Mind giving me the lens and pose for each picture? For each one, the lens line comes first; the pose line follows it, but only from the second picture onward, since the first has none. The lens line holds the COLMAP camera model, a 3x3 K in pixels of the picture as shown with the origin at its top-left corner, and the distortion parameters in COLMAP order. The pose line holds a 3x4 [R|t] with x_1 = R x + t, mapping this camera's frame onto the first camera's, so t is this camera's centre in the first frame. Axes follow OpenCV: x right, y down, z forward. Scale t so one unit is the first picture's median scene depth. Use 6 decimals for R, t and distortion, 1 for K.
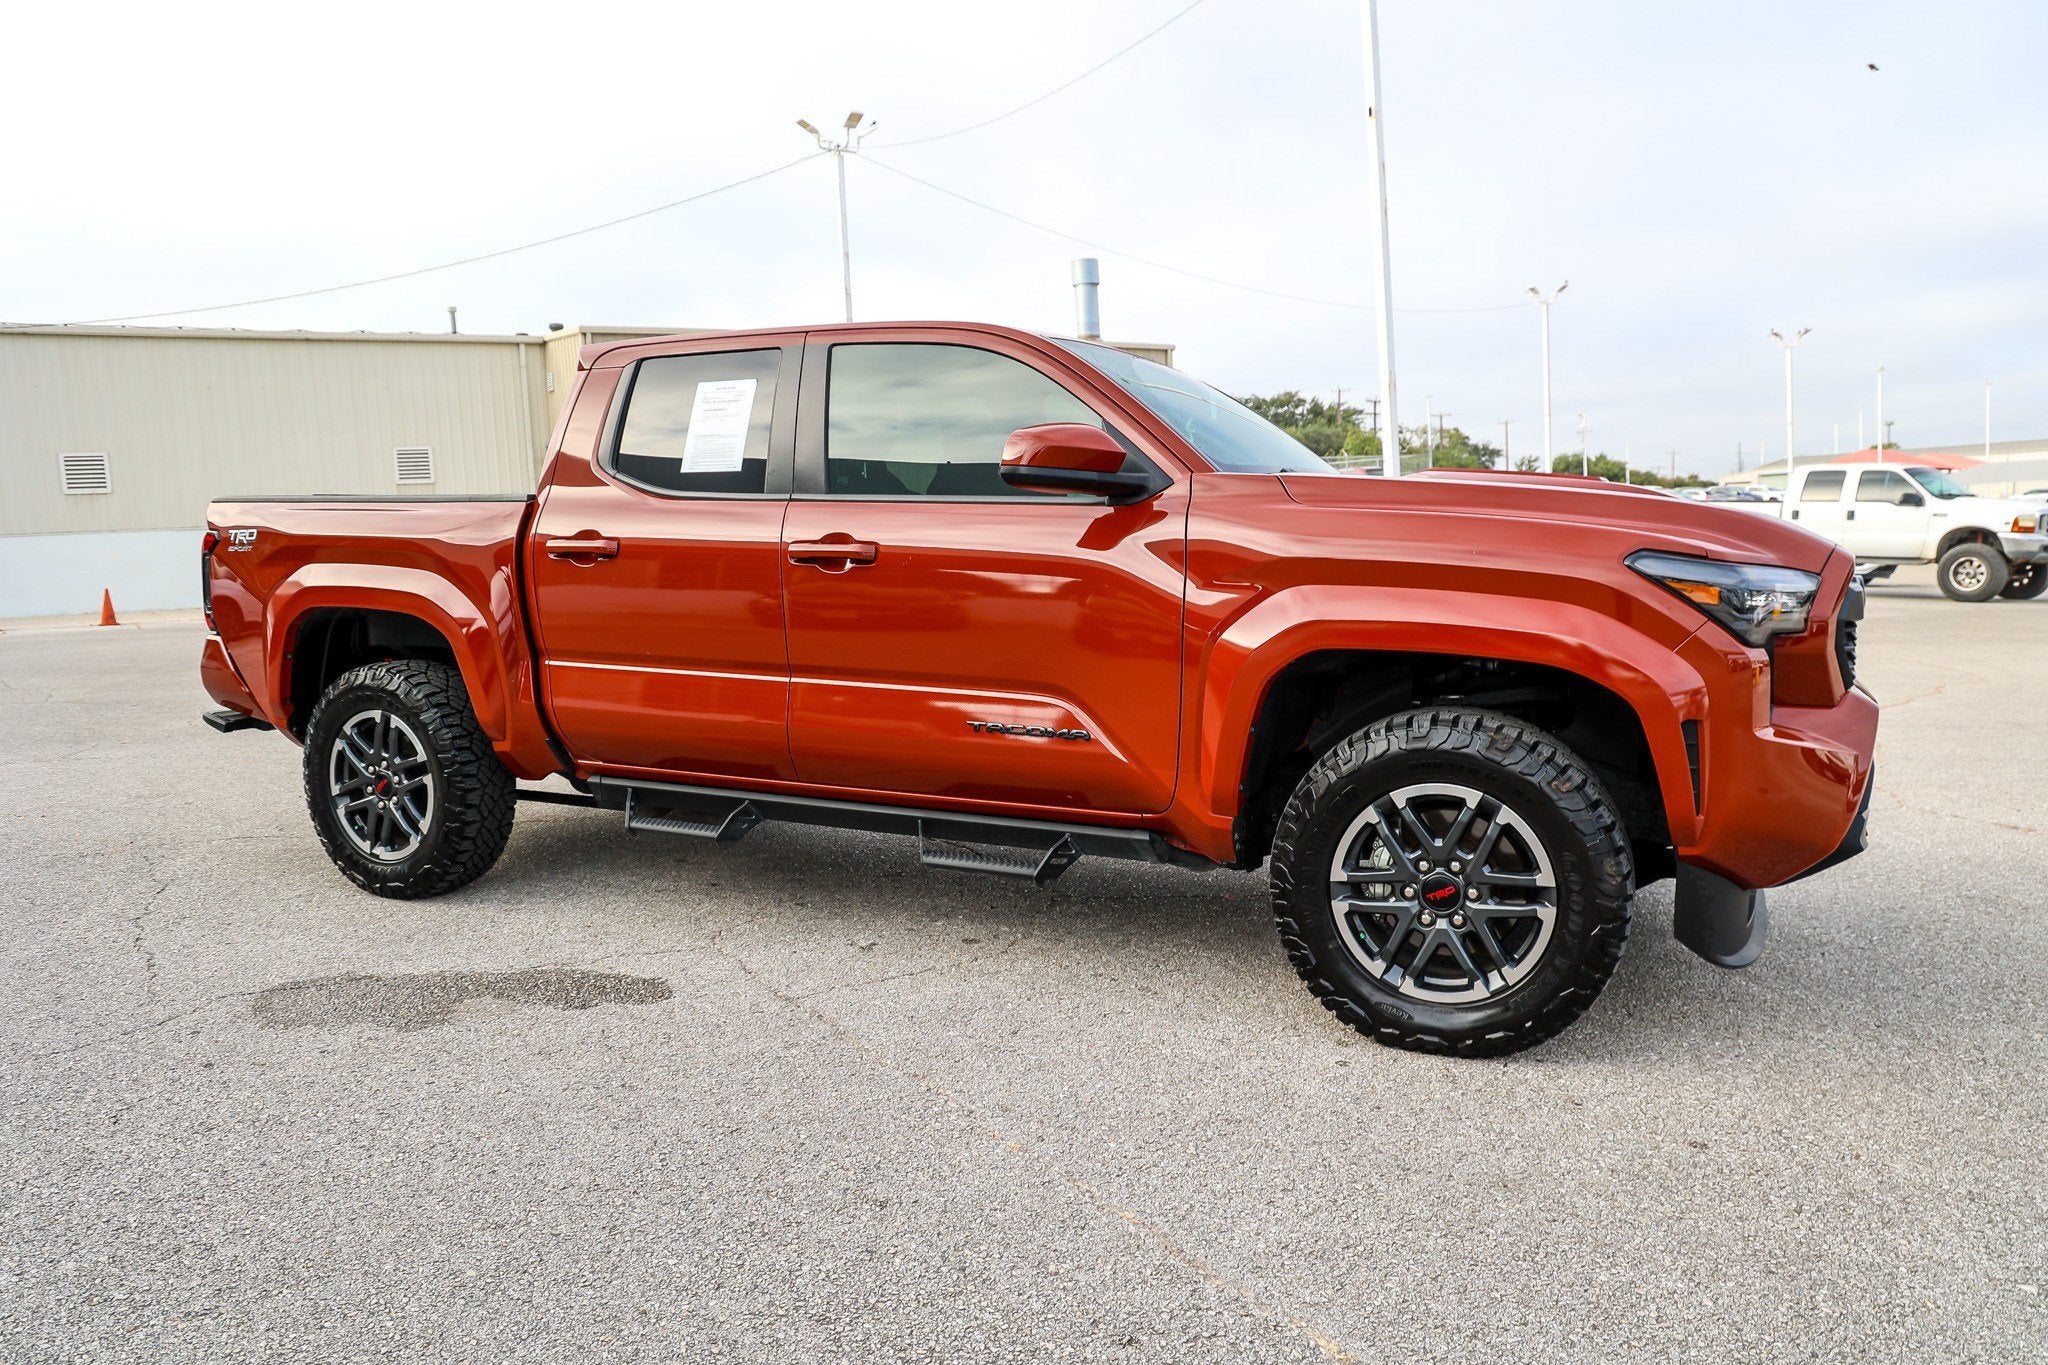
lens RADIAL K [[1397.4, 0, 1024.0], [0, 1397.4, 682.5], [0, 0, 1]] dist [-0.097469, 0.070313]
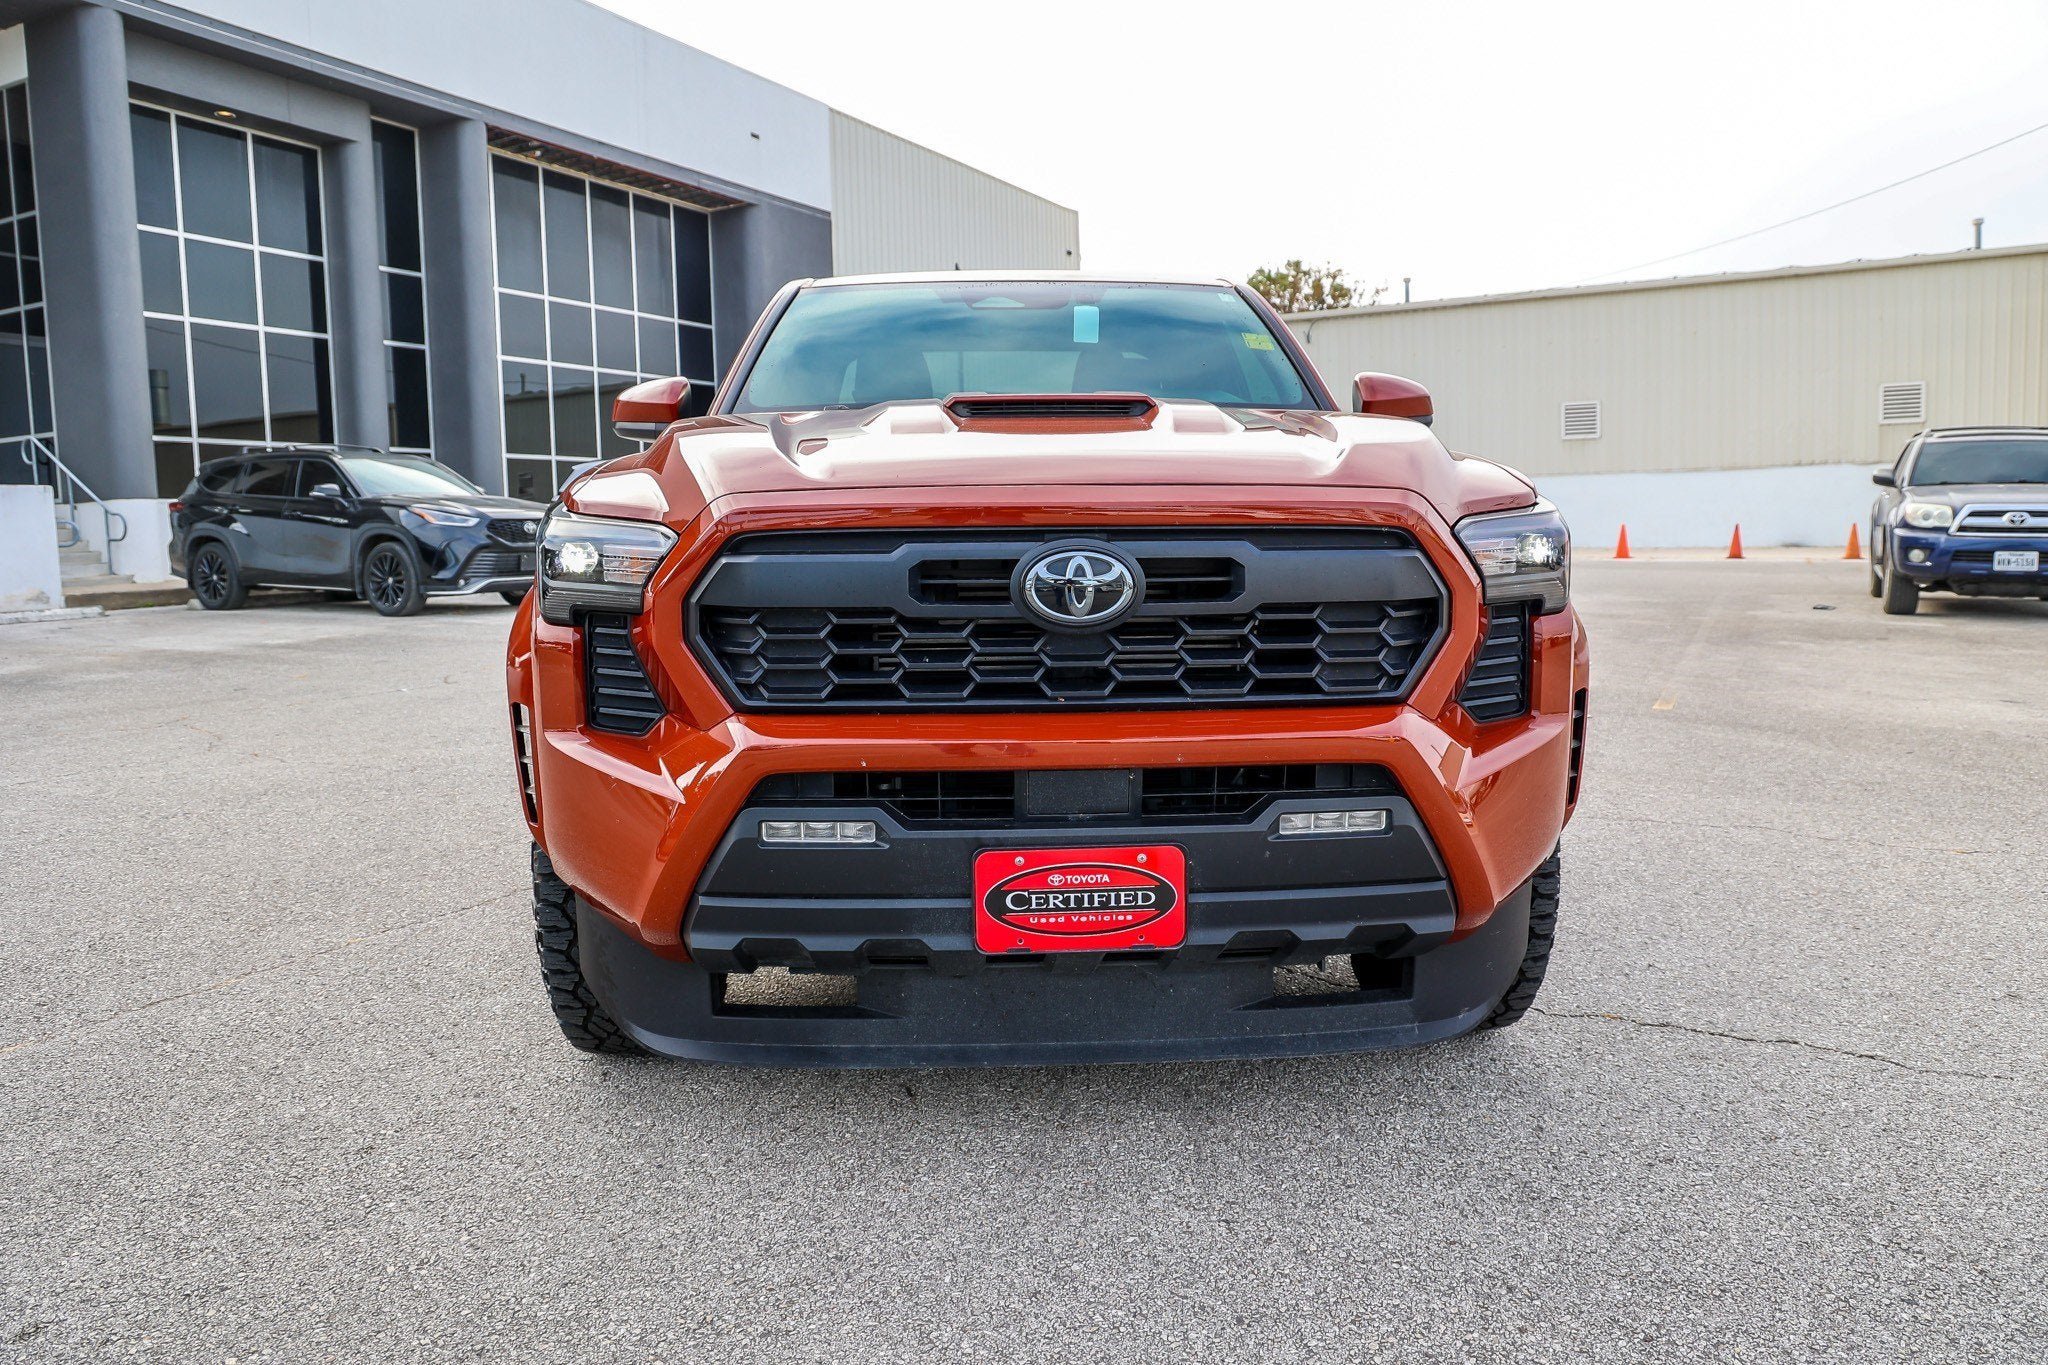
lens RADIAL K [[1419.0, 0, 1031.4], [0, 1419.0, 678.2], [0, 0, 1]] dist [-0.088525, 0.055924]
pose [[0.483058, 0.121345, -0.867139, 0.115431], [-0.090059, 0.991983, 0.088646, -0.007703], [0.870945, 0.035273, 0.490114, 0.072097]]
